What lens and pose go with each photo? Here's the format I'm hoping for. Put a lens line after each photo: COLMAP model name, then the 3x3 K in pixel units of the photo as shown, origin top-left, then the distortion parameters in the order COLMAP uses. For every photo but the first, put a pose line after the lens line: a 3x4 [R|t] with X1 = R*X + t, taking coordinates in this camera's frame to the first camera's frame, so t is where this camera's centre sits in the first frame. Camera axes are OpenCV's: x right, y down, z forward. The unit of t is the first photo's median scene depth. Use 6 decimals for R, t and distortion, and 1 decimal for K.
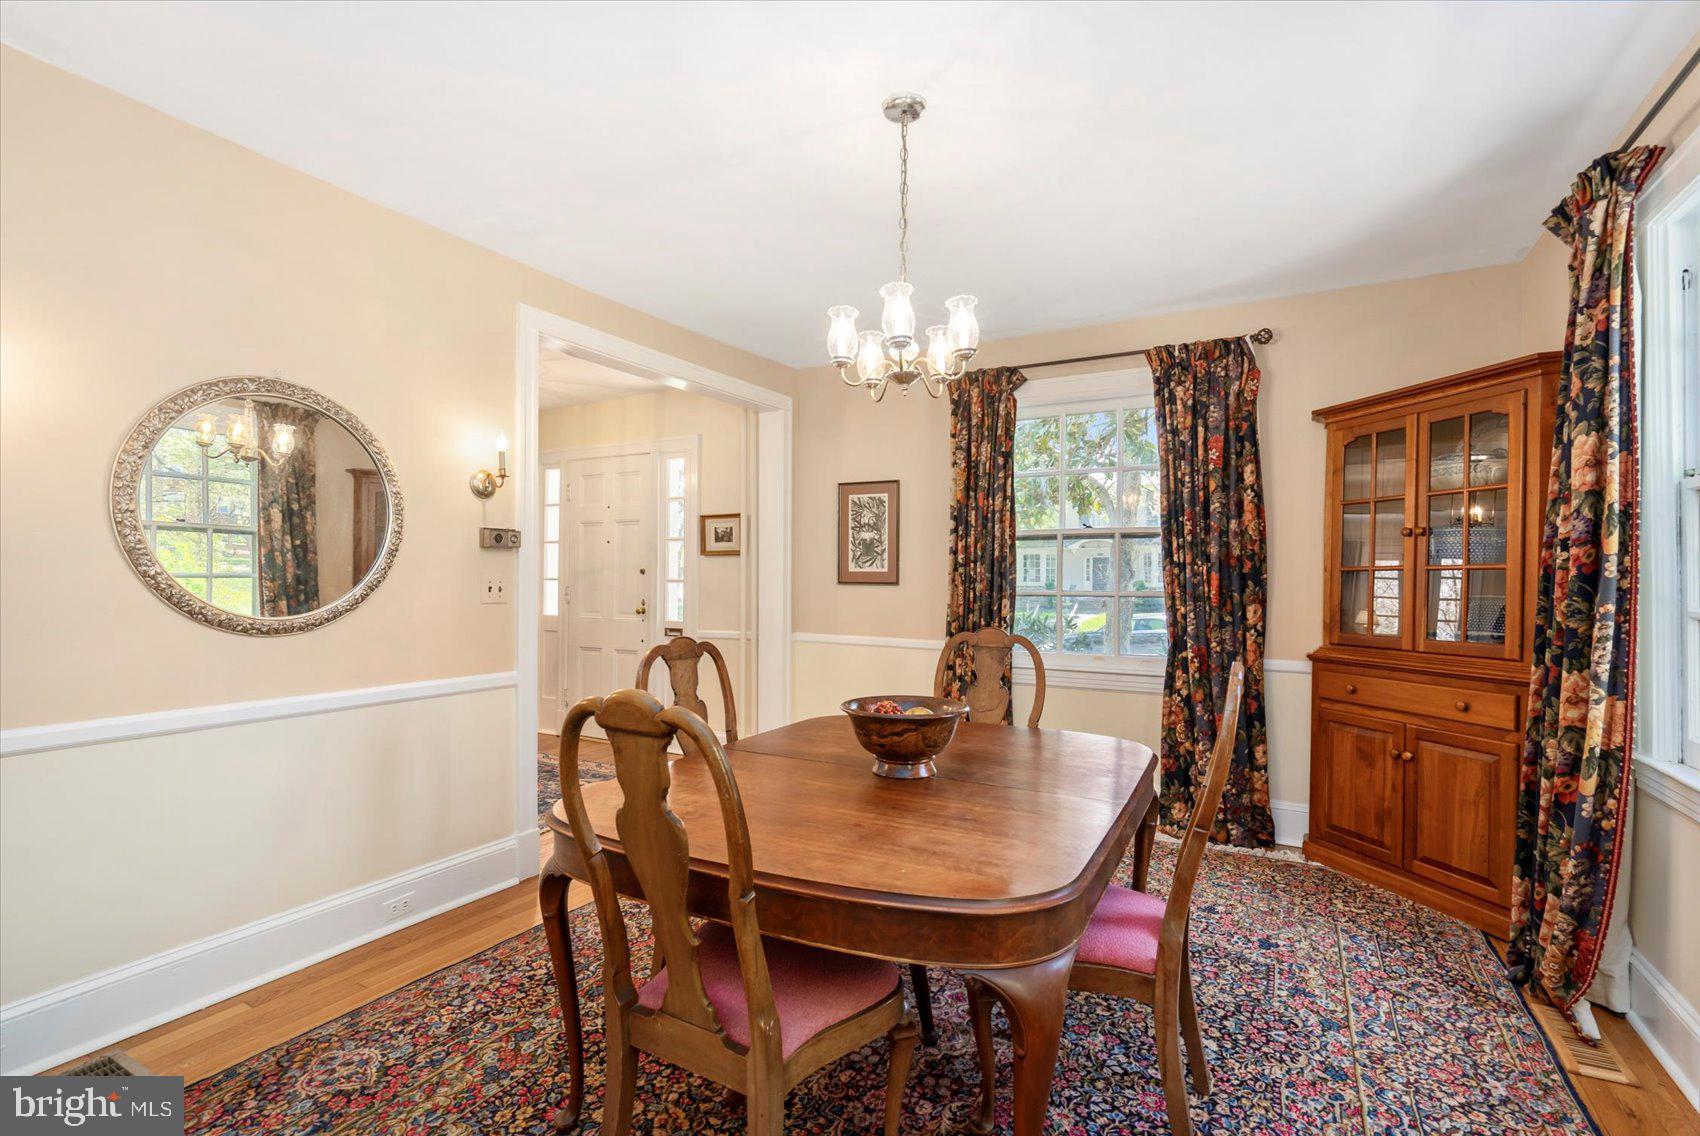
lens RADIAL K [[780.2, 0, 854.9], [0, 780.2, 568.2], [0, 0, 1]] dist [-0.001343, 0.000135]
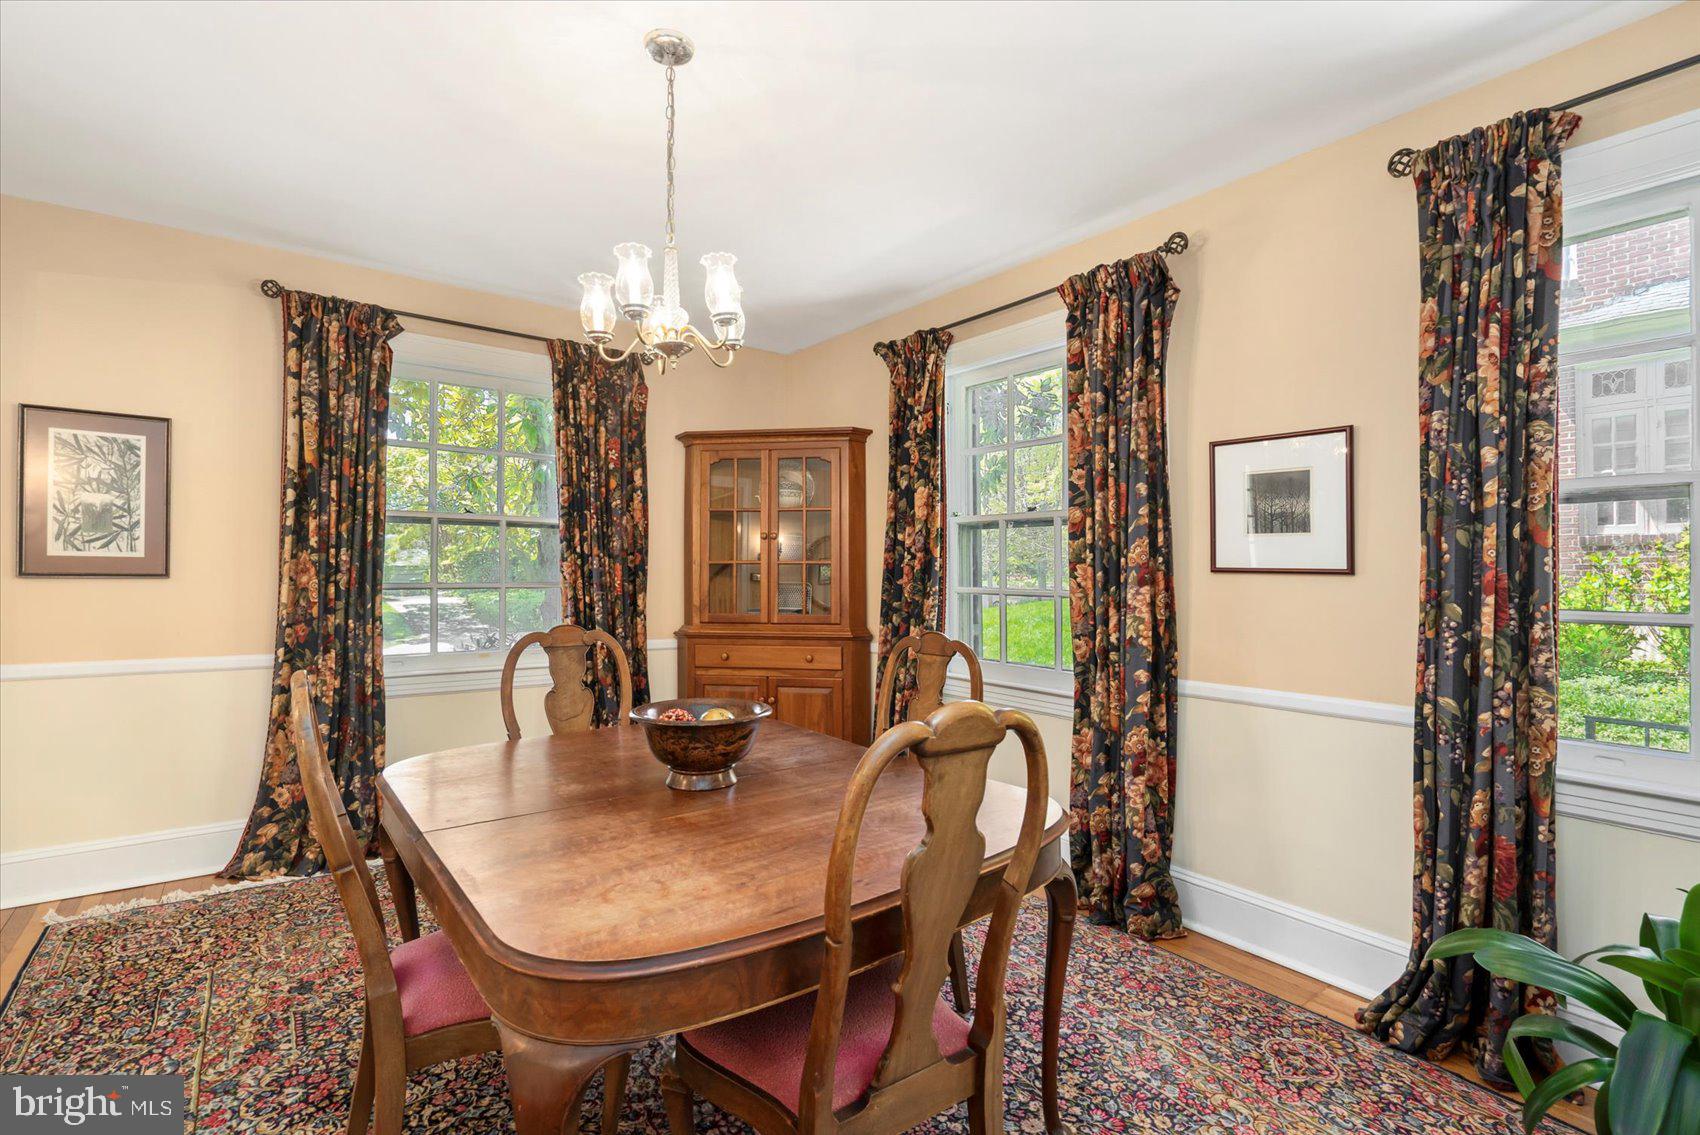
lens RADIAL K [[792.0, 0, 848.4], [0, 792.0, 557.6], [0, 0, 1]] dist [-0.001398, 0.000084]
pose [[0.403315, 0.016659, 0.914910, -0.401241], [-0.016525, 0.999804, -0.010920, 0.003238], [-0.914912, -0.010715, 0.403511, 0.249855]]
